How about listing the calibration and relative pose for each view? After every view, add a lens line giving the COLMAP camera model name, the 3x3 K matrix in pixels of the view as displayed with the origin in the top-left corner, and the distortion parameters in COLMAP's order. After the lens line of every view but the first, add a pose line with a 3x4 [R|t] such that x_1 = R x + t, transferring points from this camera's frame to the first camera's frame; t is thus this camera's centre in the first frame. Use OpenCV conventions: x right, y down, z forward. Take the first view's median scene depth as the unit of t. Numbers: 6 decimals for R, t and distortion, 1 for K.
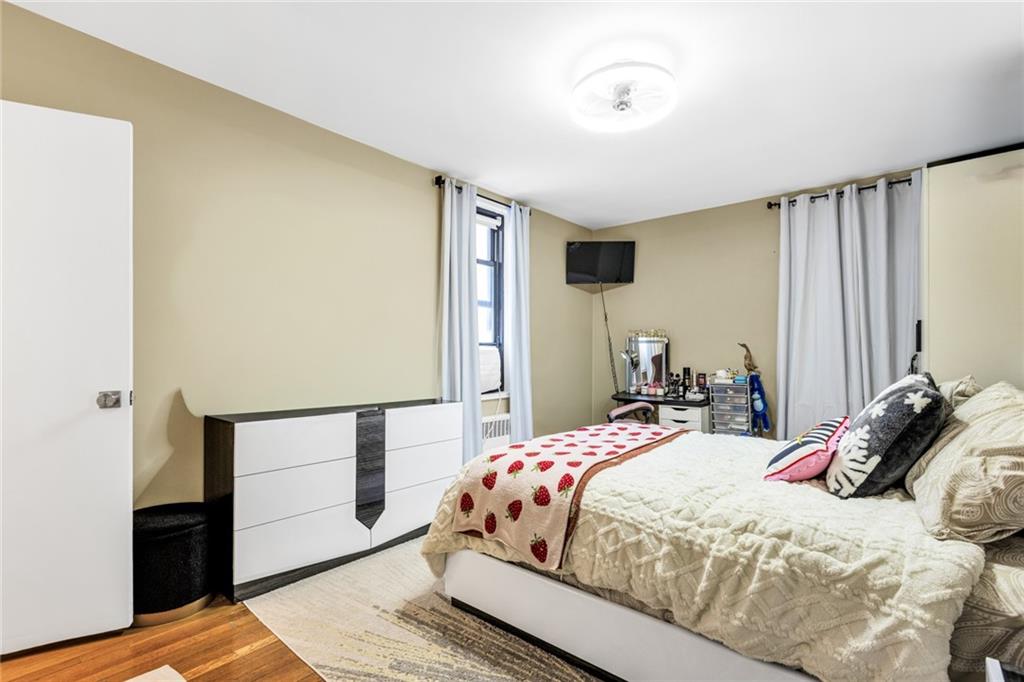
lens RADIAL K [[471.4, 0, 508.3], [0, 471.4, 350.3], [0, 0, 1]] dist [0.001940, -0.000399]
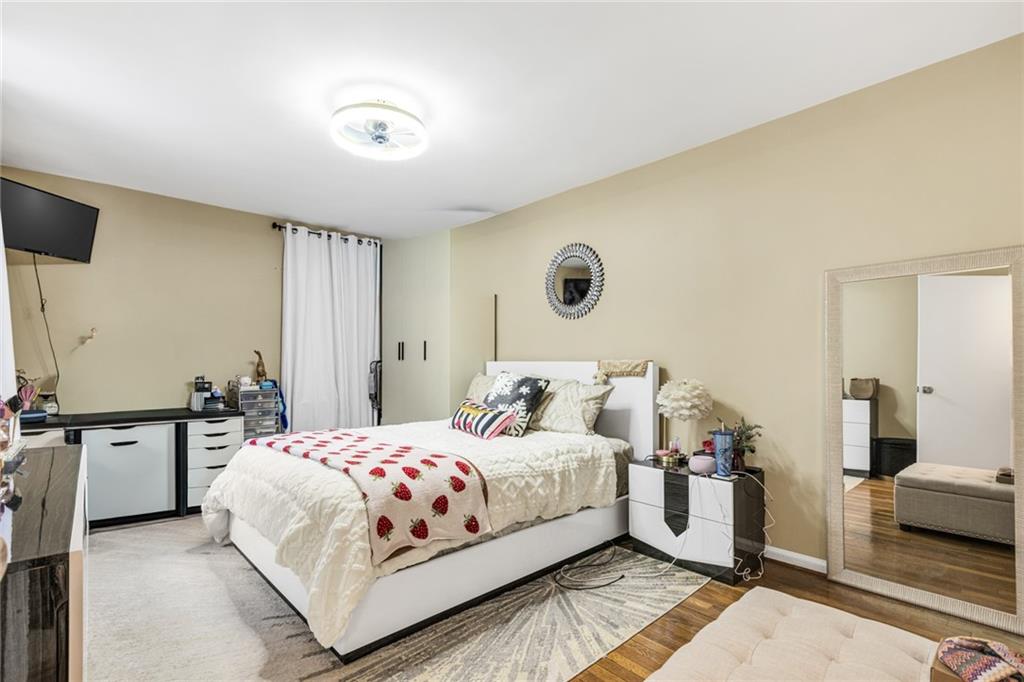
lens RADIAL K [[471.4, 0, 512.5], [0, 471.4, 360.1], [0, 0, 1]] dist [0.001940, -0.000399]
pose [[0.121599, 0.002723, 0.992576, -1.107143], [-0.011772, 0.999930, -0.001301, 0.002003], [-0.992510, -0.011526, 0.121622, 0.745909]]
